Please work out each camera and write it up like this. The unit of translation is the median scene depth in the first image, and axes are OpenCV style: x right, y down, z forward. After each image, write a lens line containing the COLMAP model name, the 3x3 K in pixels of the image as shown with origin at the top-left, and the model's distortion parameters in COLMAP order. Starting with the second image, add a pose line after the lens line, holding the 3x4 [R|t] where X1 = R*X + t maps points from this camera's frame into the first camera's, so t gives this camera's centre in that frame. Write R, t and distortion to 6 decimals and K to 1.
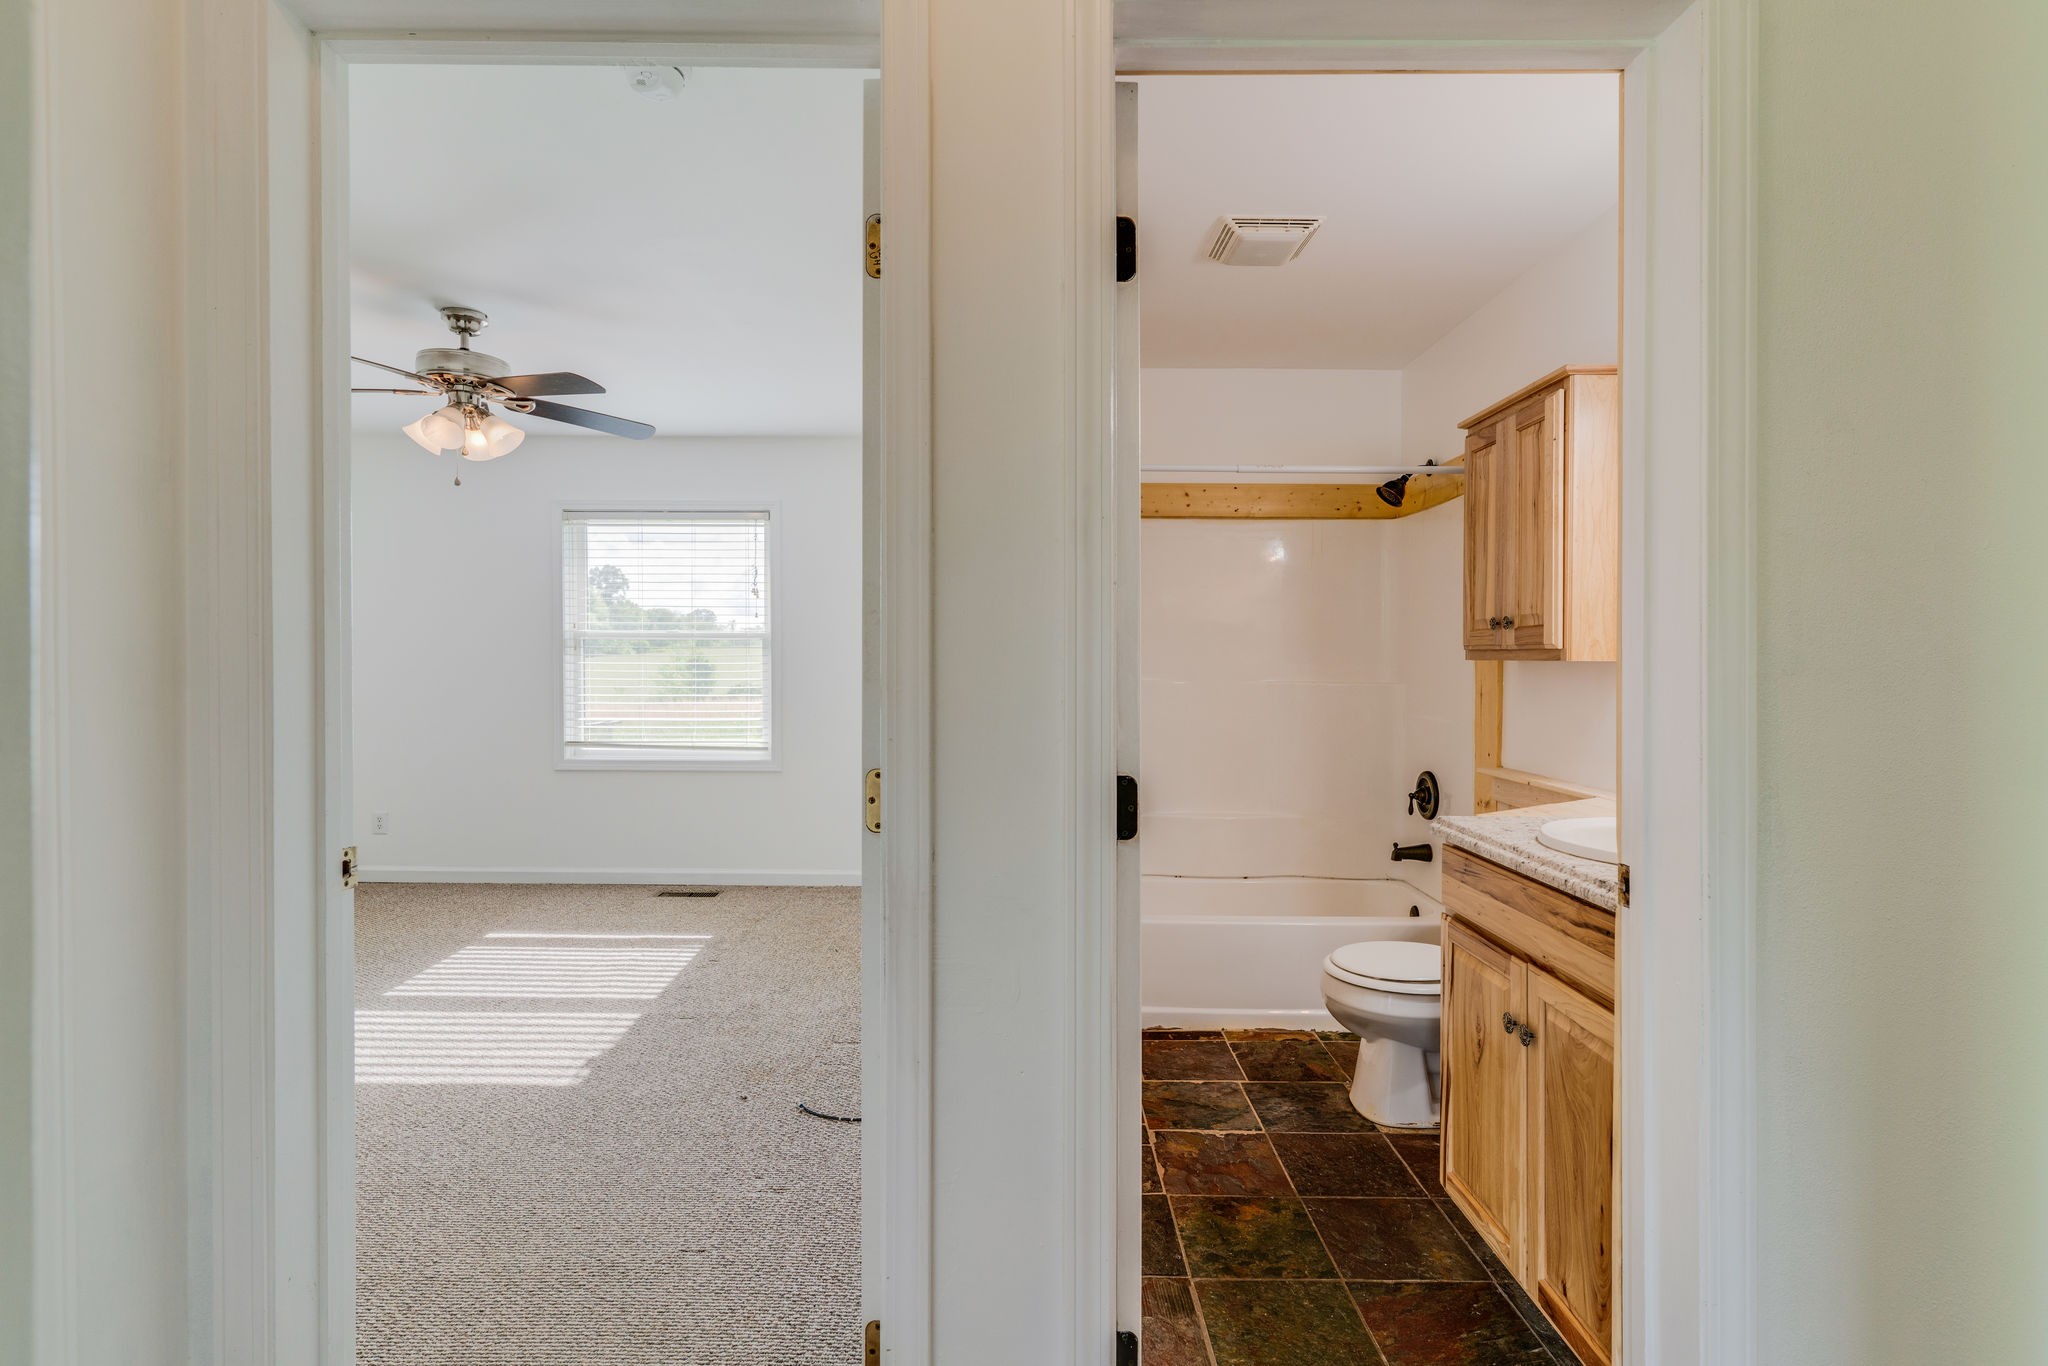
lens RADIAL K [[968.3, 0, 1024.0], [0, 968.3, 683.0], [0, 0, 1]] dist [0.003954, 0.000251]
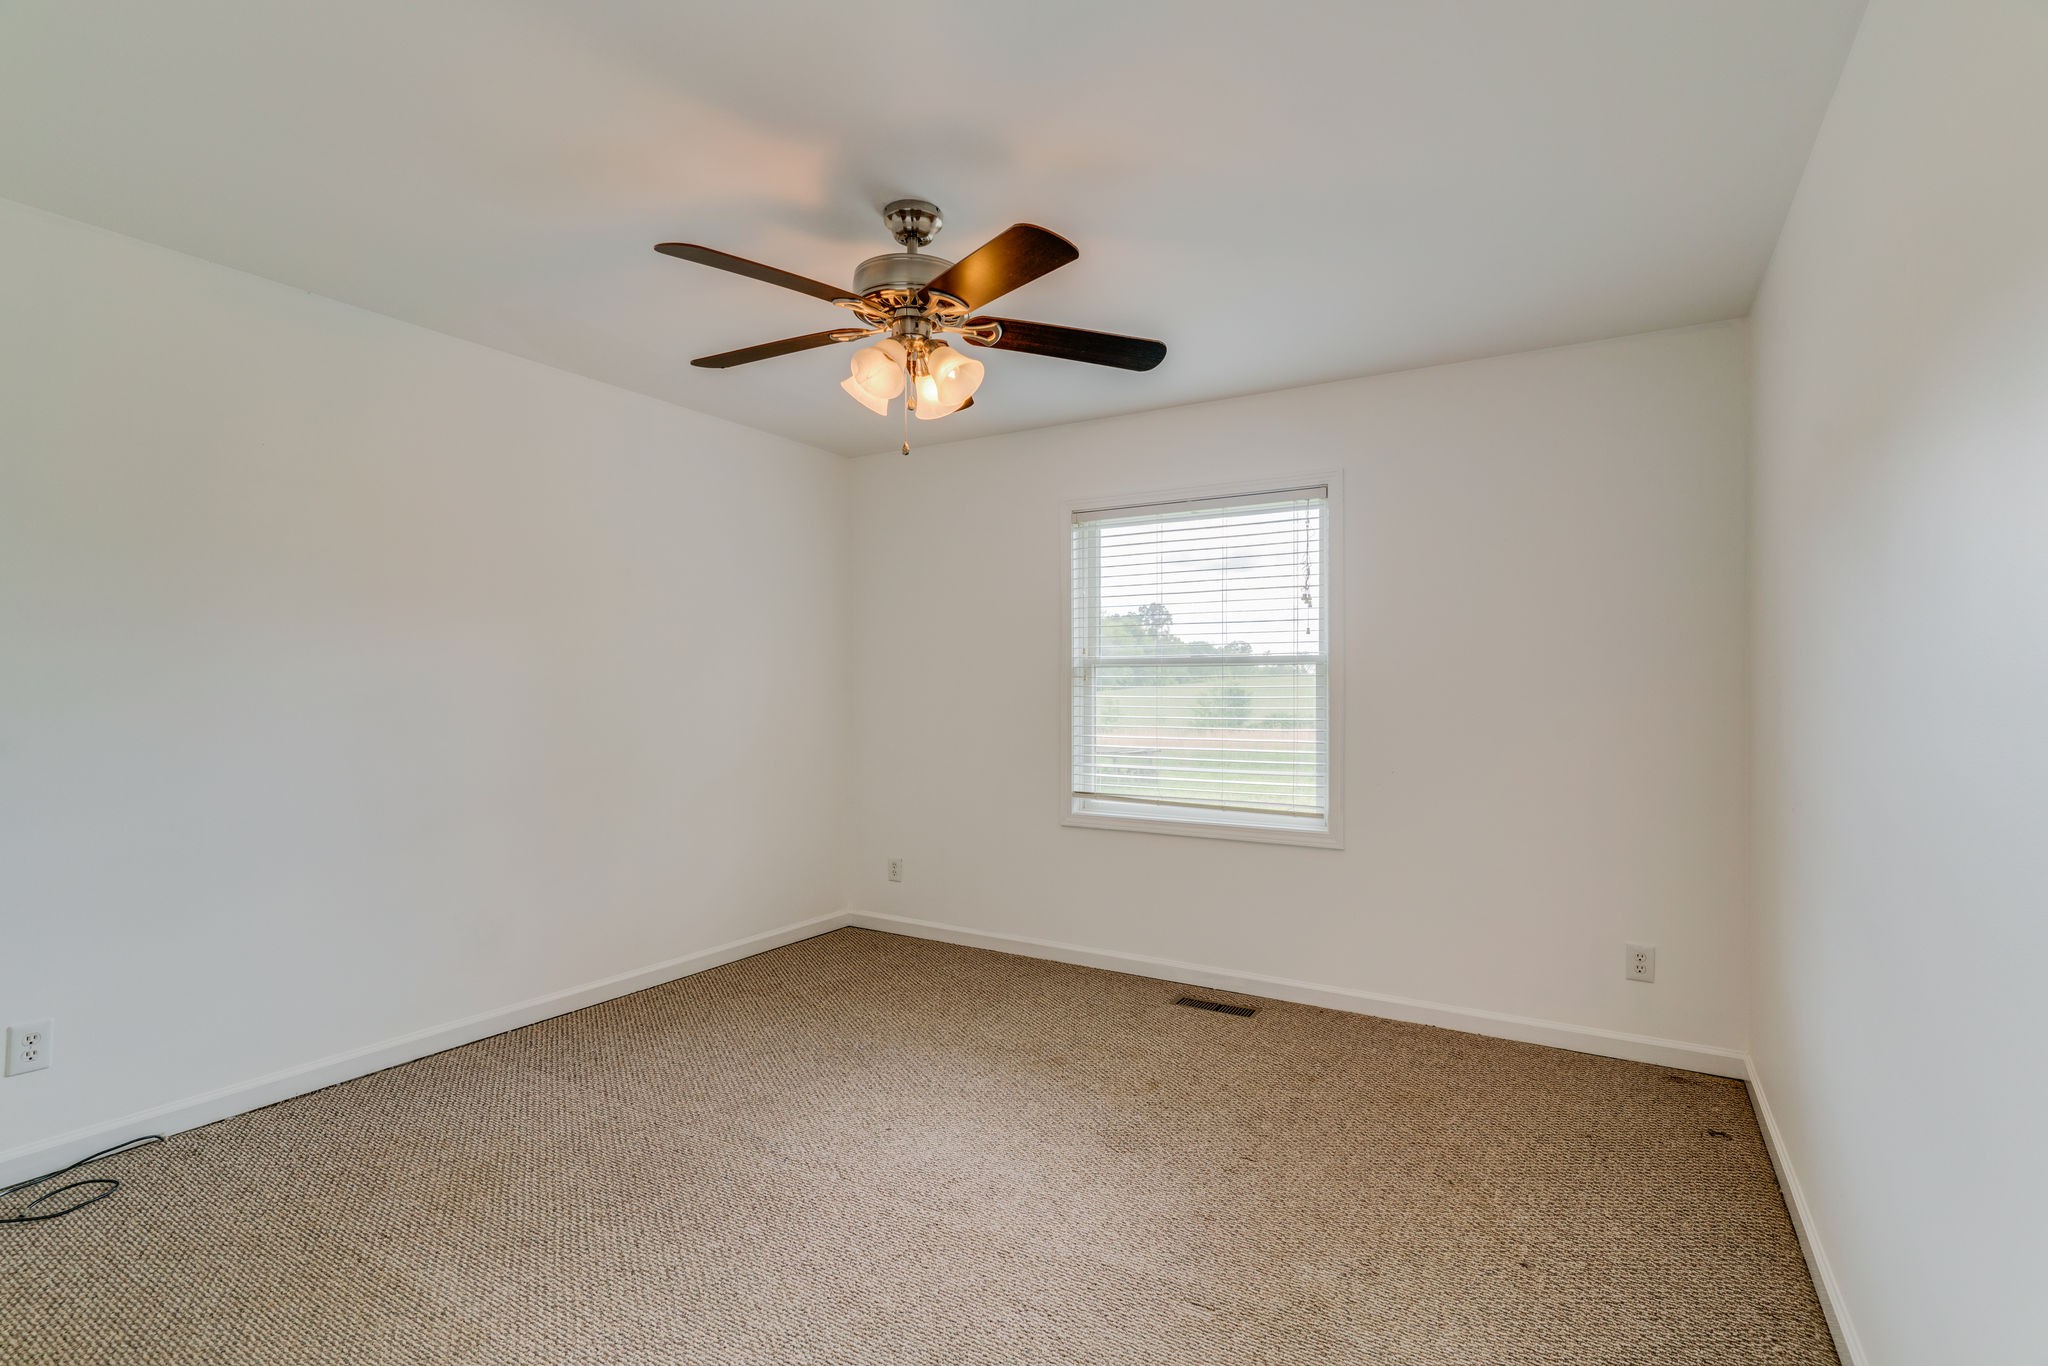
lens RADIAL K [[985.1, 0, 1002.9], [0, 985.1, 697.7], [0, 0, 1]] dist [0.003963, 0.000156]
pose [[0.850170, 0.000828, -0.526508, -0.083016], [-0.009576, 0.999858, -0.013890, -0.007712], [0.526421, 0.016851, 0.850057, 0.256539]]
